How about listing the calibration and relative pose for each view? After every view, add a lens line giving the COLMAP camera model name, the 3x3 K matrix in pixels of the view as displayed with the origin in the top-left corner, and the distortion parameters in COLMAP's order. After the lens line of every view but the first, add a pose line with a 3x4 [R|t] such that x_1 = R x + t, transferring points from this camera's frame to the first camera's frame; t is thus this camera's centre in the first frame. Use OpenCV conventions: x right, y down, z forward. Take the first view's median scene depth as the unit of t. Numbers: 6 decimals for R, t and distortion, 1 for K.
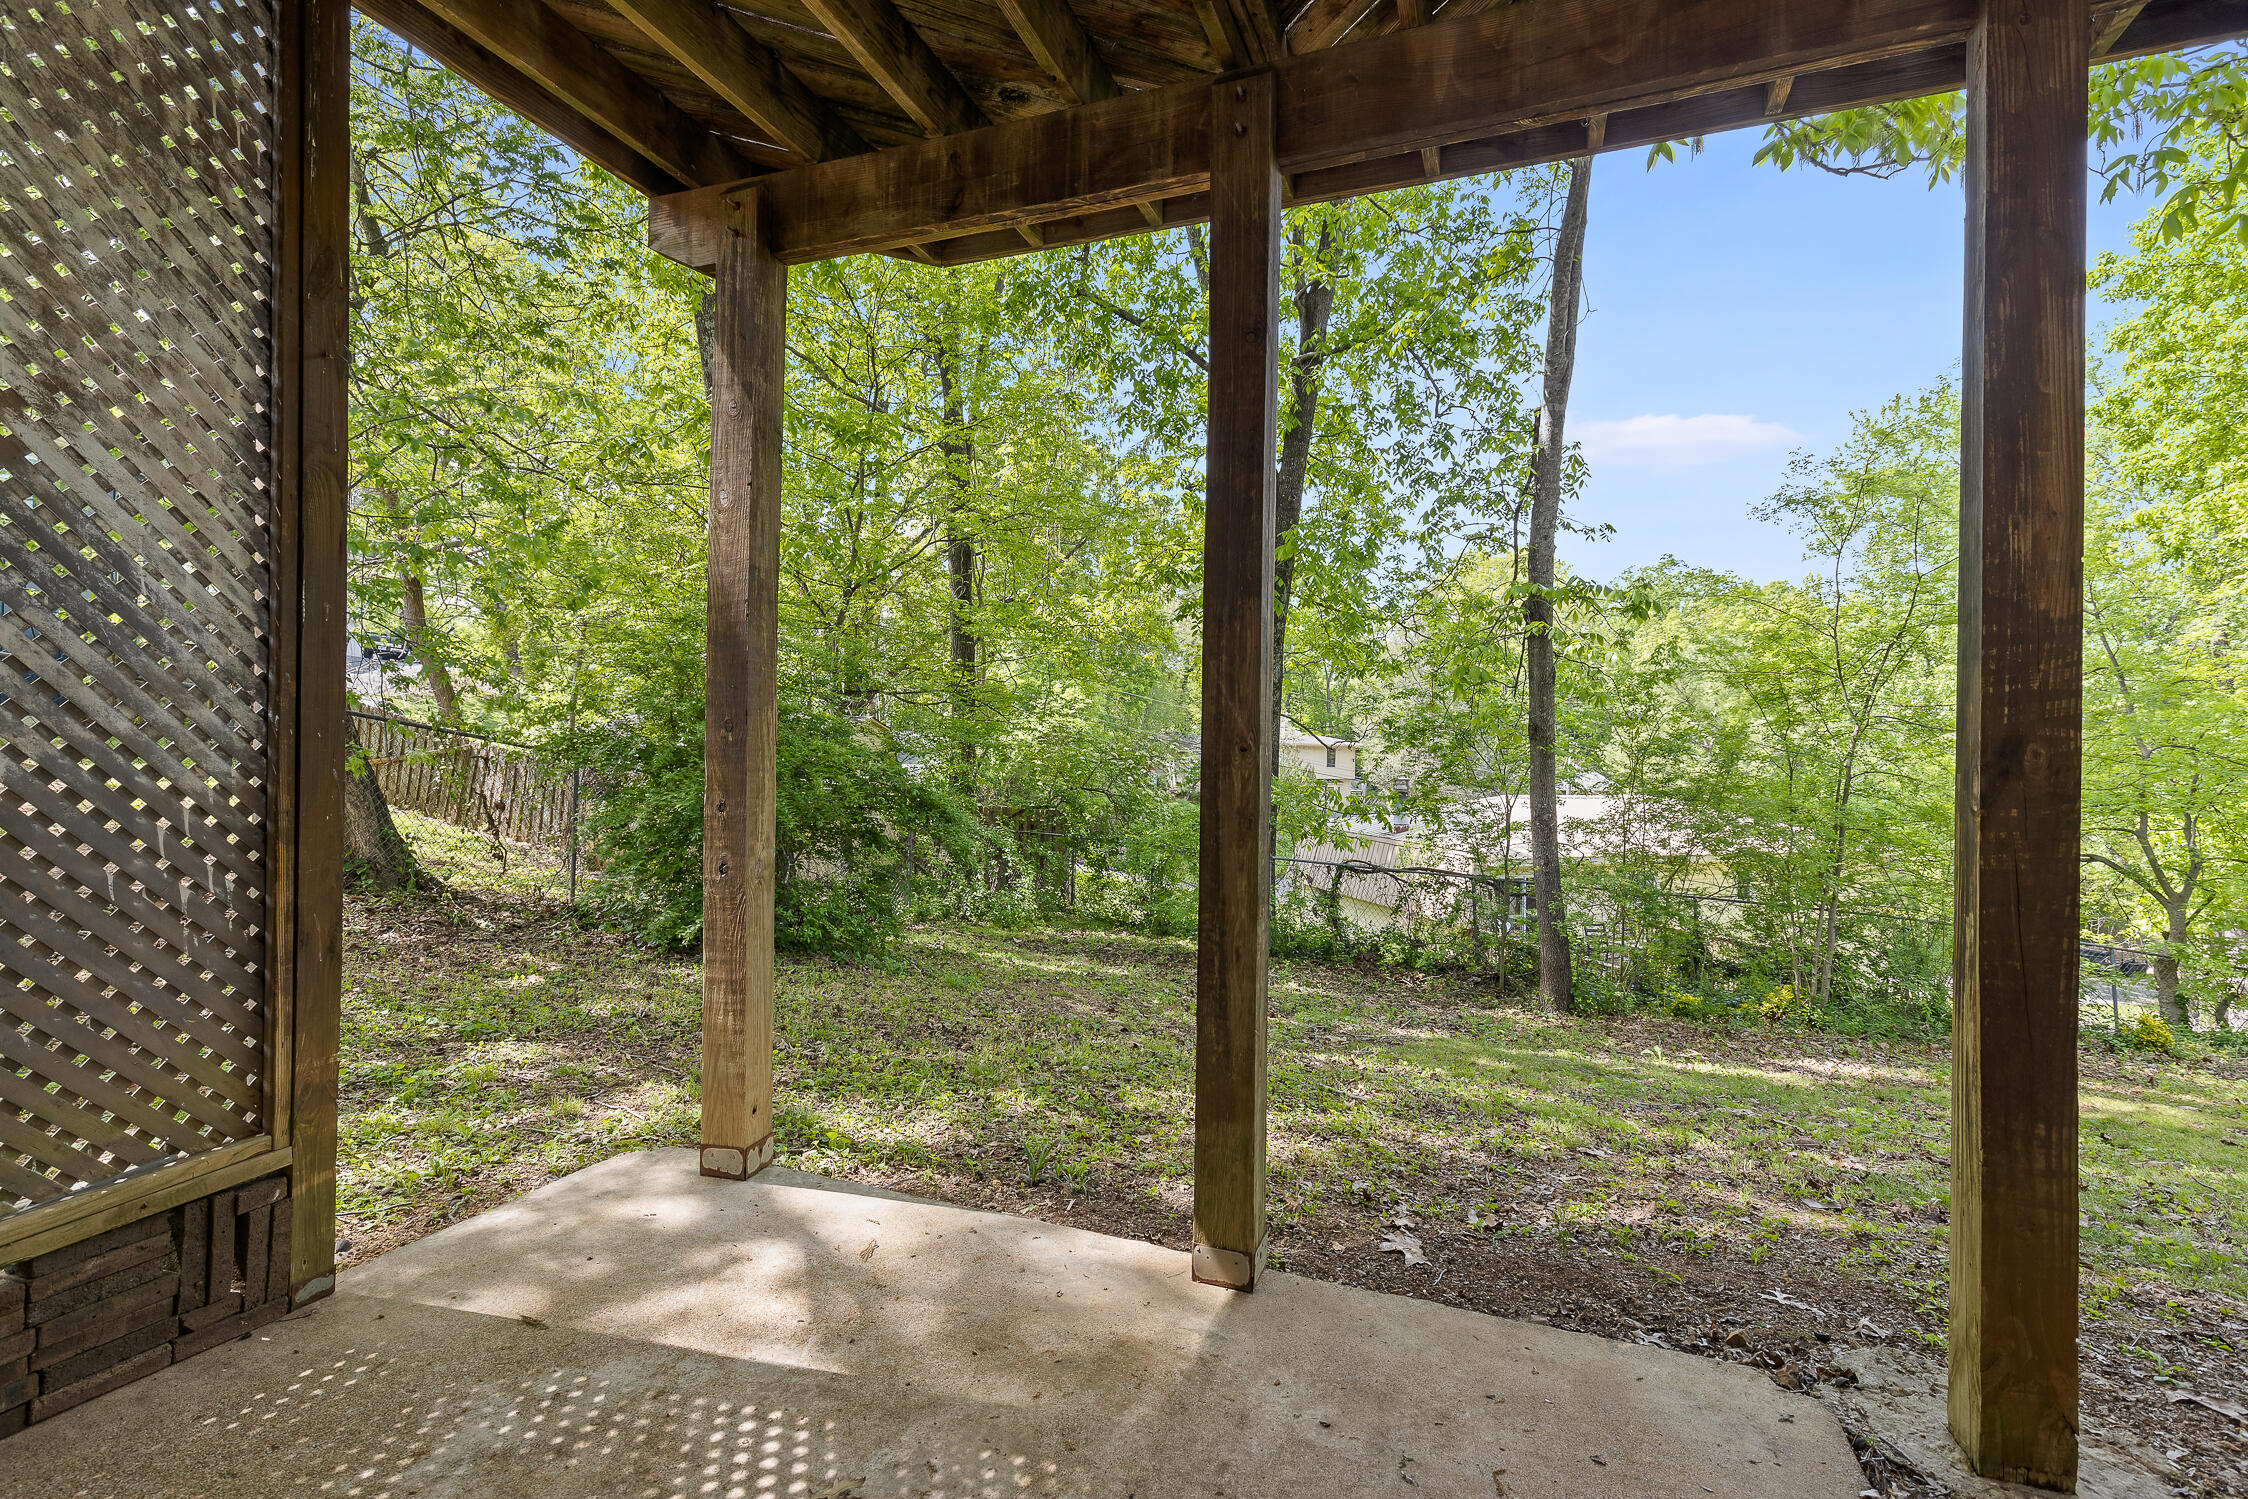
lens RADIAL K [[1033.7, 0, 1111.0], [0, 1033.7, 750.3], [0, 0, 1]] dist [0.001665, 0.000109]
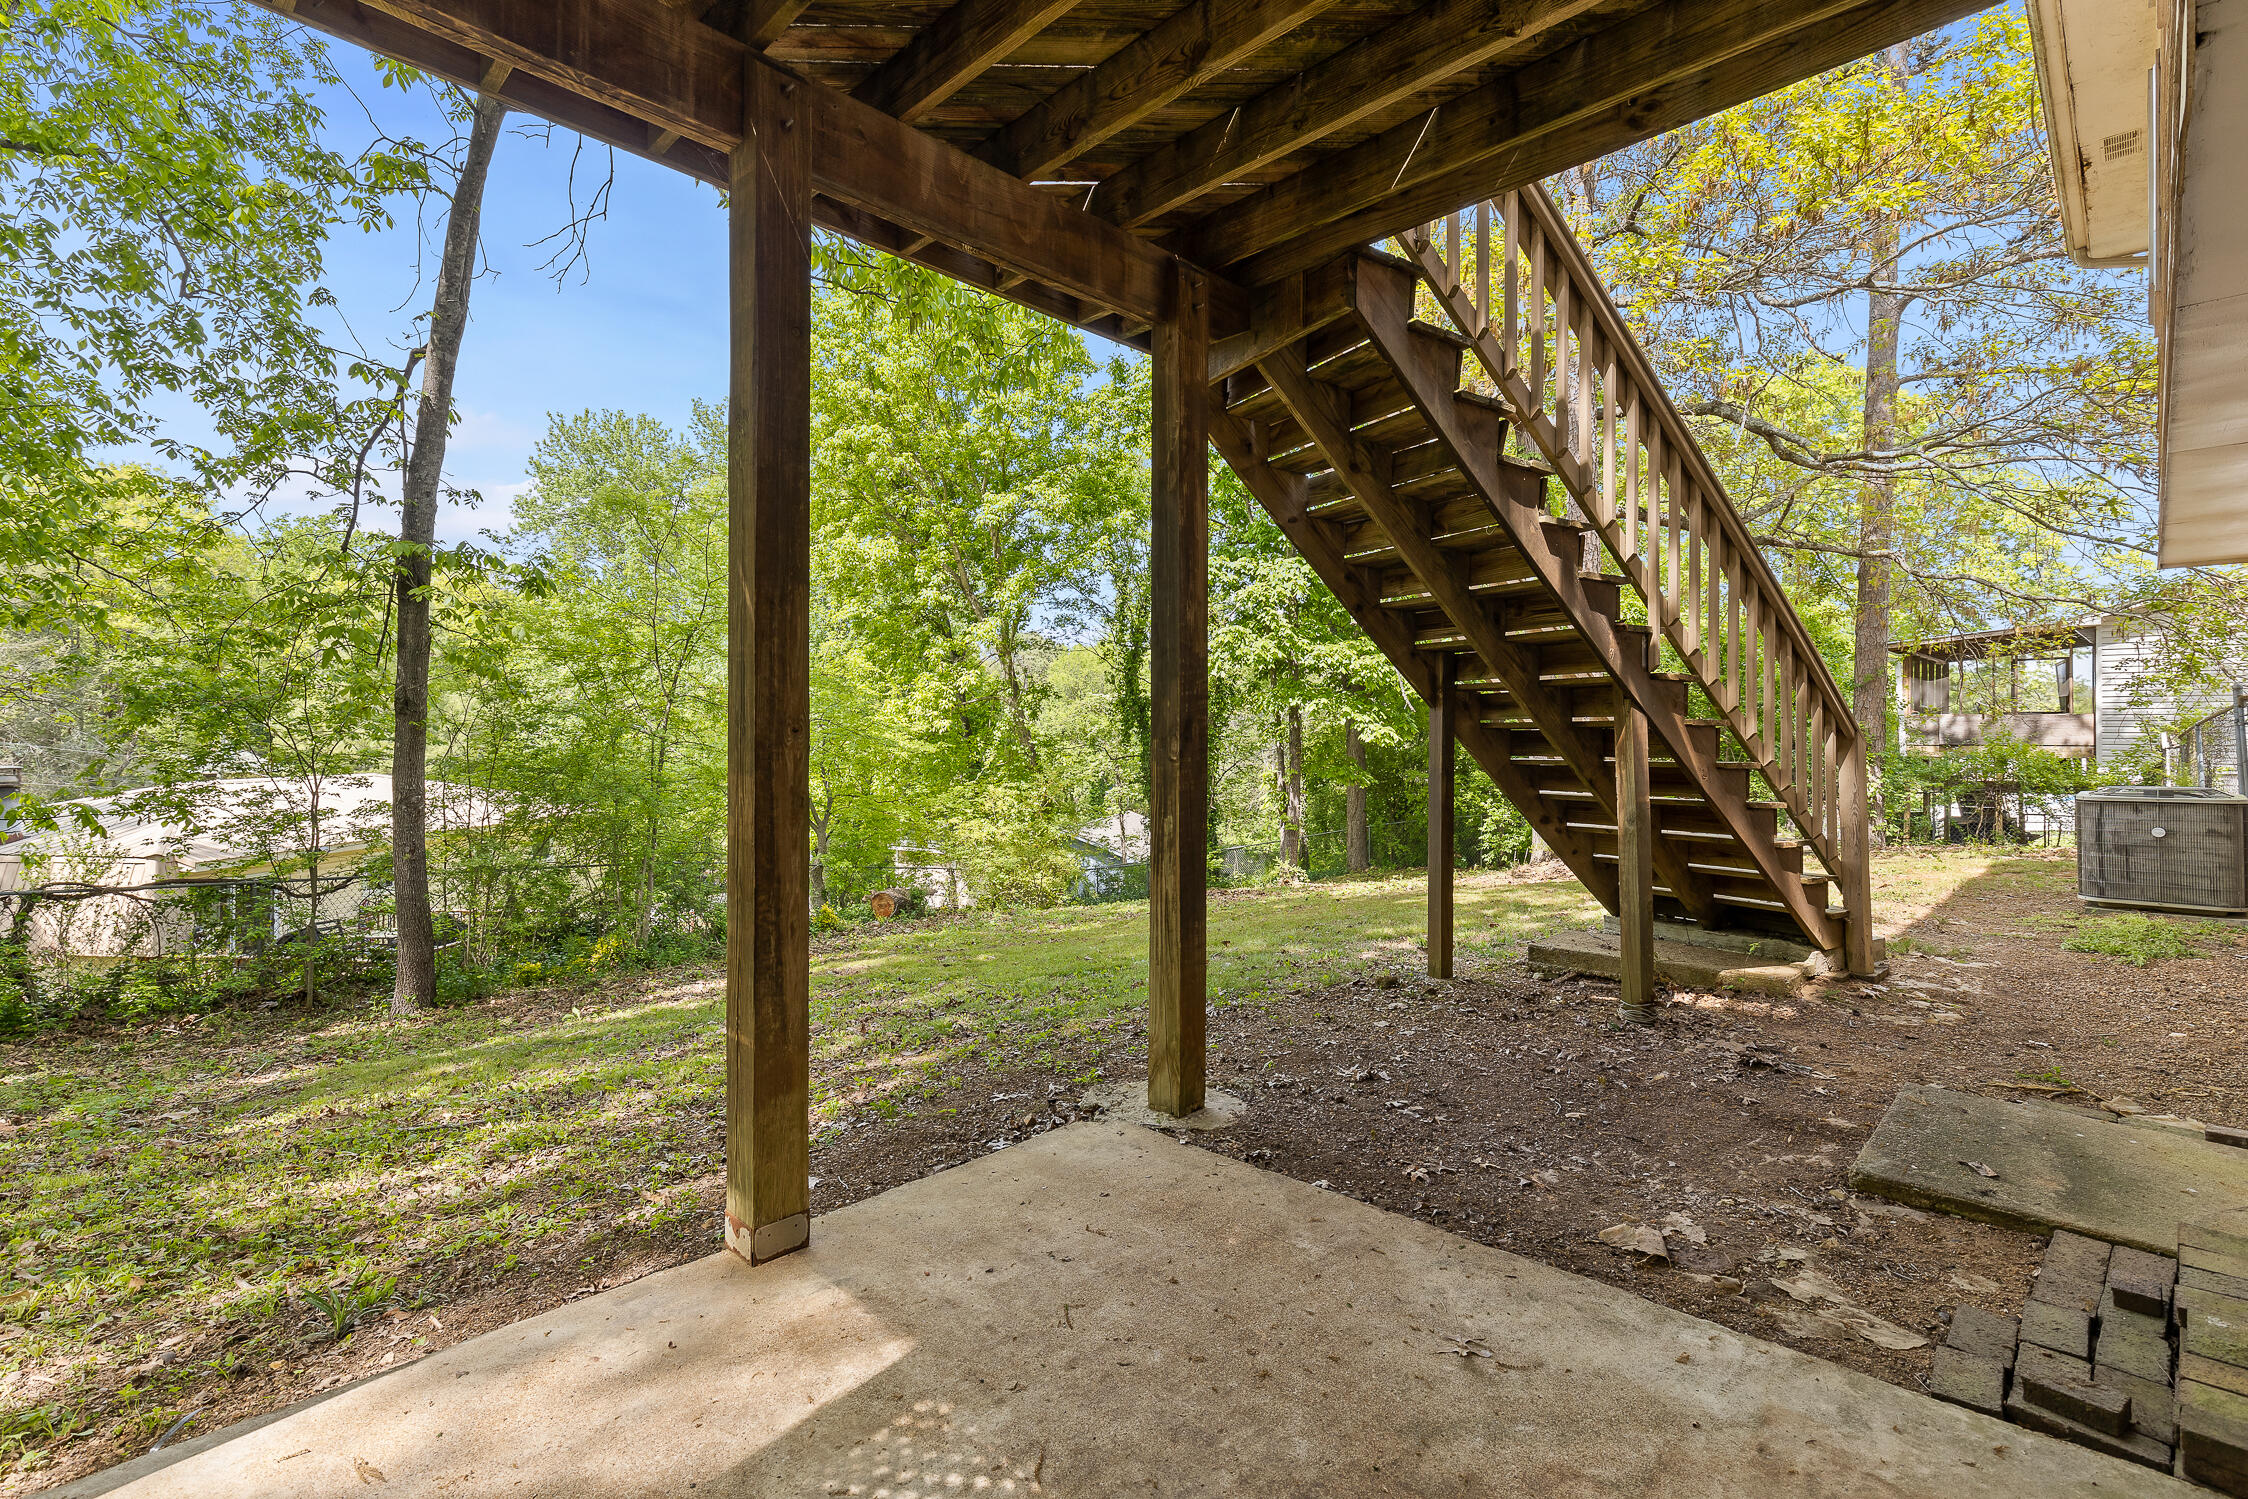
lens RADIAL K [[1033.7, 0, 1110.2], [0, 1033.7, 737.8], [0, 0, 1]] dist [0.001665, 0.000109]
pose [[0.397039, -0.019480, 0.917595, -0.172258], [0.006470, 0.999809, 0.018426, -0.002616], [-0.917779, -0.001379, 0.397090, 0.073790]]
